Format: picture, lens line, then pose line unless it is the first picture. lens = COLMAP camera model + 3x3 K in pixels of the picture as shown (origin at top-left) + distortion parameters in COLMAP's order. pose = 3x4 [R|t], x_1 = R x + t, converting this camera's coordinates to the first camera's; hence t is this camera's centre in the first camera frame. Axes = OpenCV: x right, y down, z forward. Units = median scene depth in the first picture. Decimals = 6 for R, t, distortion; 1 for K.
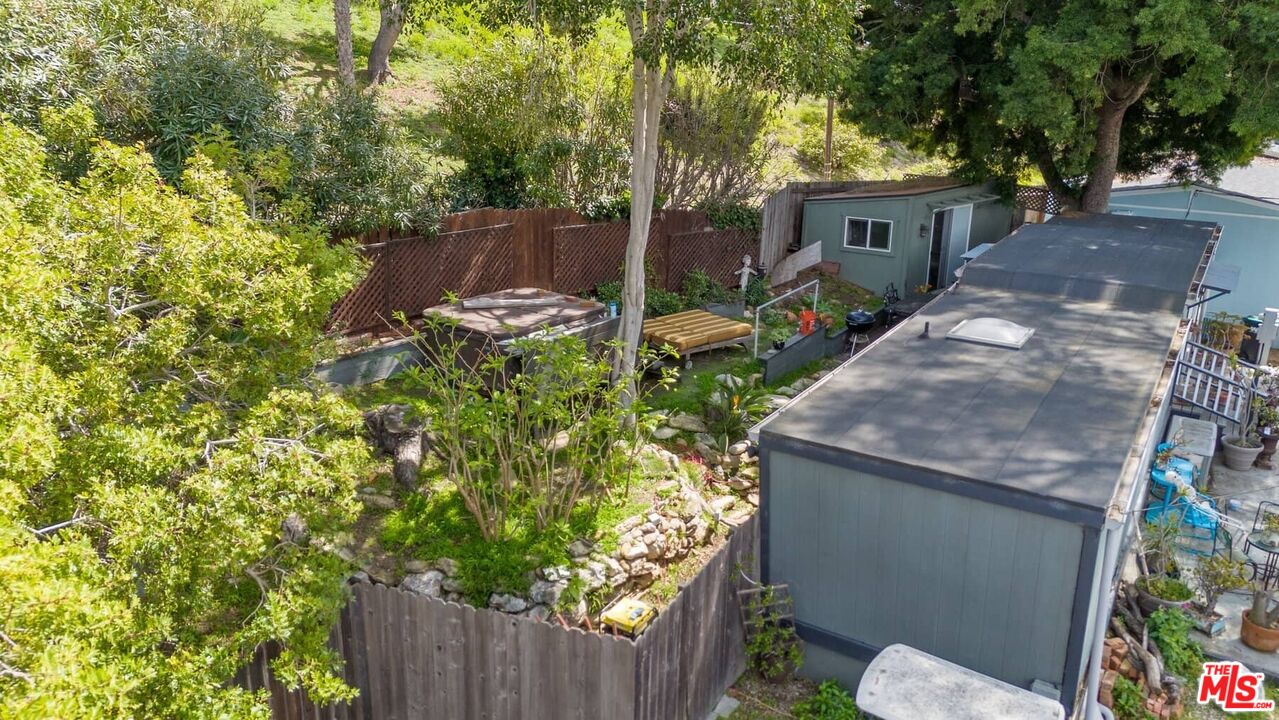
lens RADIAL K [[941.2, 0, 643.4], [0, 941.2, 355.0], [0, 0, 1]] dist [0.020929, -0.000343]
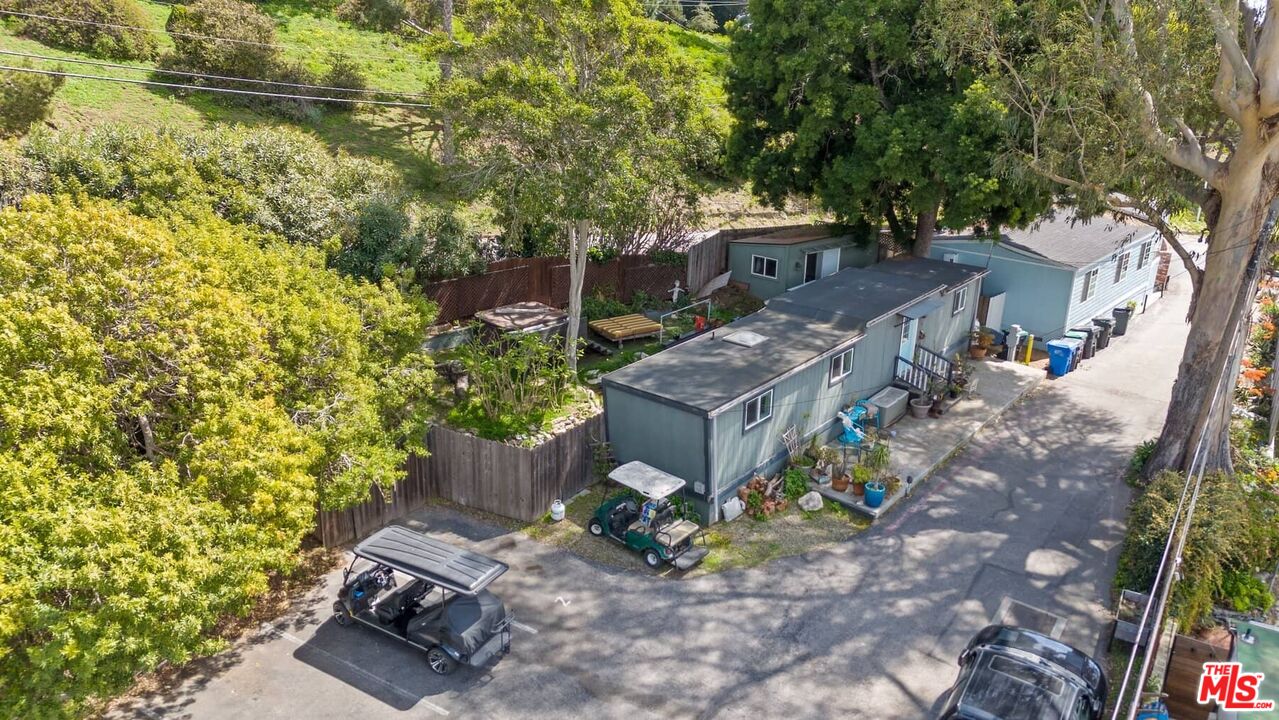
lens RADIAL K [[941.2, 0, 634.7], [0, 941.2, 364.7], [0, 0, 1]] dist [0.020929, -0.000343]
pose [[0.992338, 0.045117, -0.115022, 0.367092], [-0.040001, 0.998121, 0.046409, -0.051146], [0.116900, -0.041453, 0.992278, -1.031798]]
